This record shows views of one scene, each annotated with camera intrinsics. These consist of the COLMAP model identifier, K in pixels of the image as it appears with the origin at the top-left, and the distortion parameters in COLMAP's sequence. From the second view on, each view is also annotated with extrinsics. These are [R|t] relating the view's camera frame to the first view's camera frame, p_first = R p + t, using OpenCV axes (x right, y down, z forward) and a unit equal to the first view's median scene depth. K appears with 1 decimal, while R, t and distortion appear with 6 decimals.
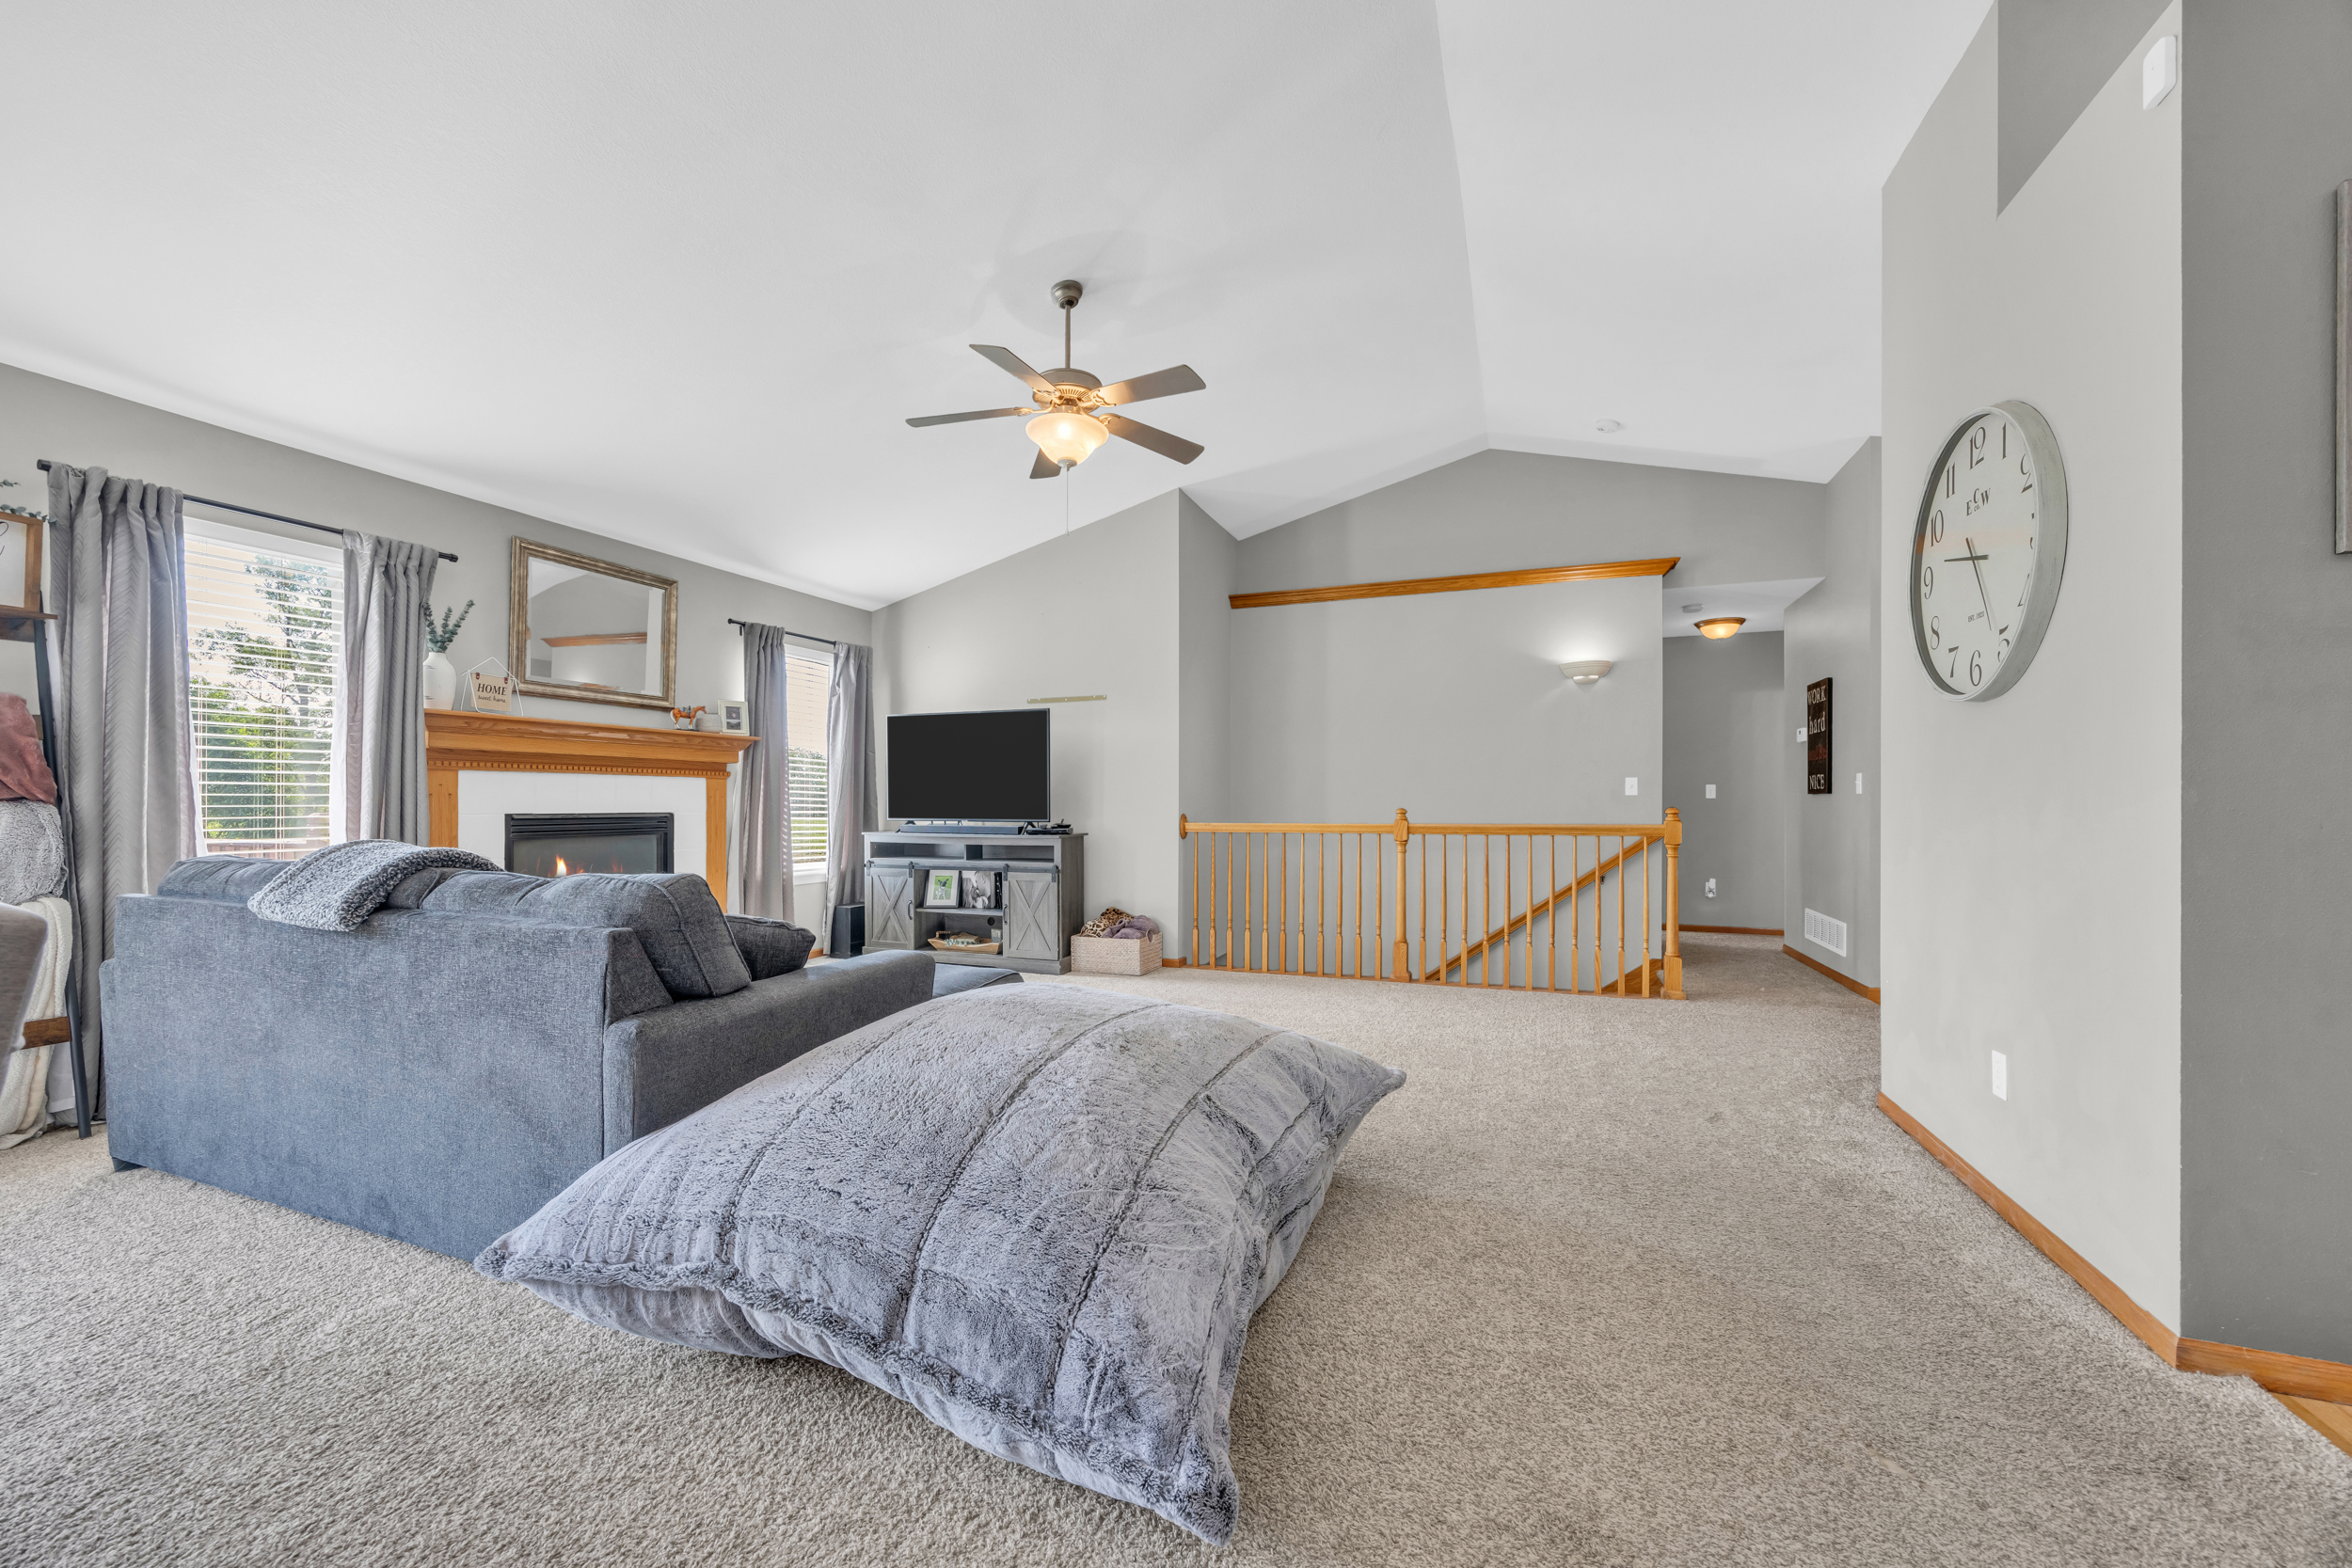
lens RADIAL K [[899.8, 0, 1170.3], [0, 899.8, 795.2], [0, 0, 1]] dist [-0.001638, -0.000081]
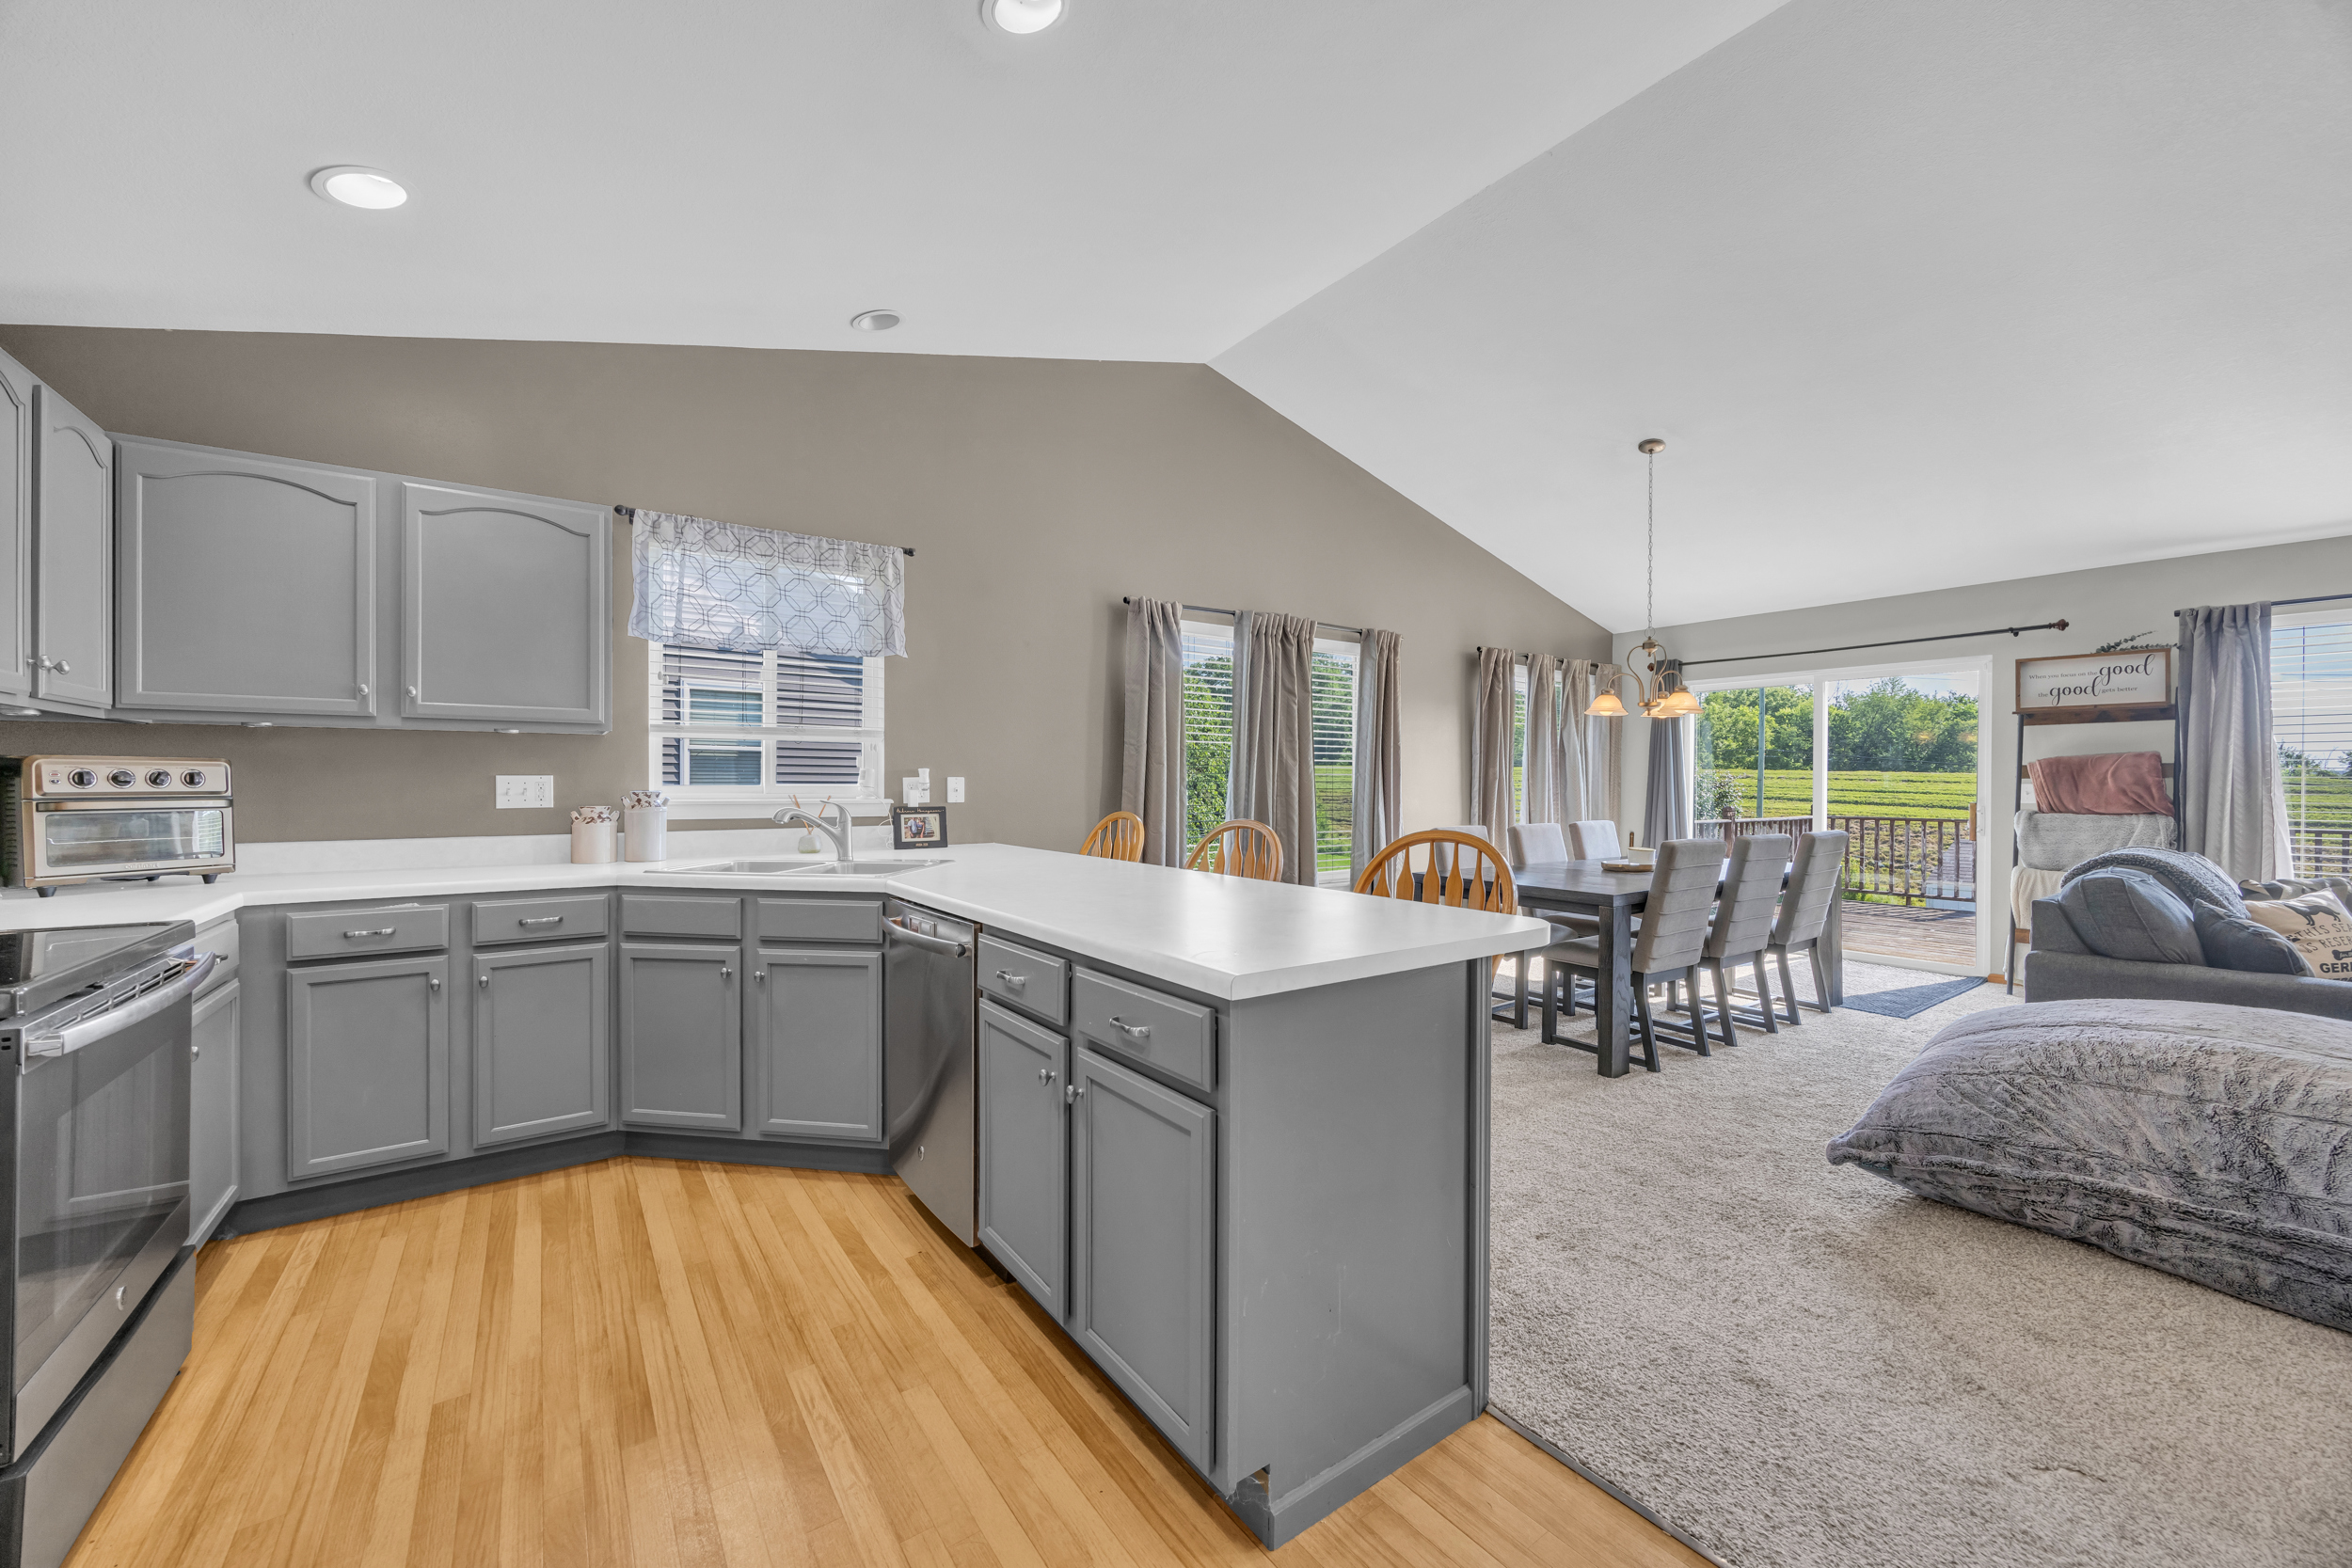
lens RADIAL K [[899.8, 0, 1176.6], [0, 899.8, 784.8], [0, 0, 1]] dist [-0.001638, -0.000081]
pose [[-0.537665, 0.001437, -0.843158, 0.828776], [0.001974, 0.999998, 0.000446, -0.038292], [0.843157, -0.001425, -0.537666, 0.238411]]
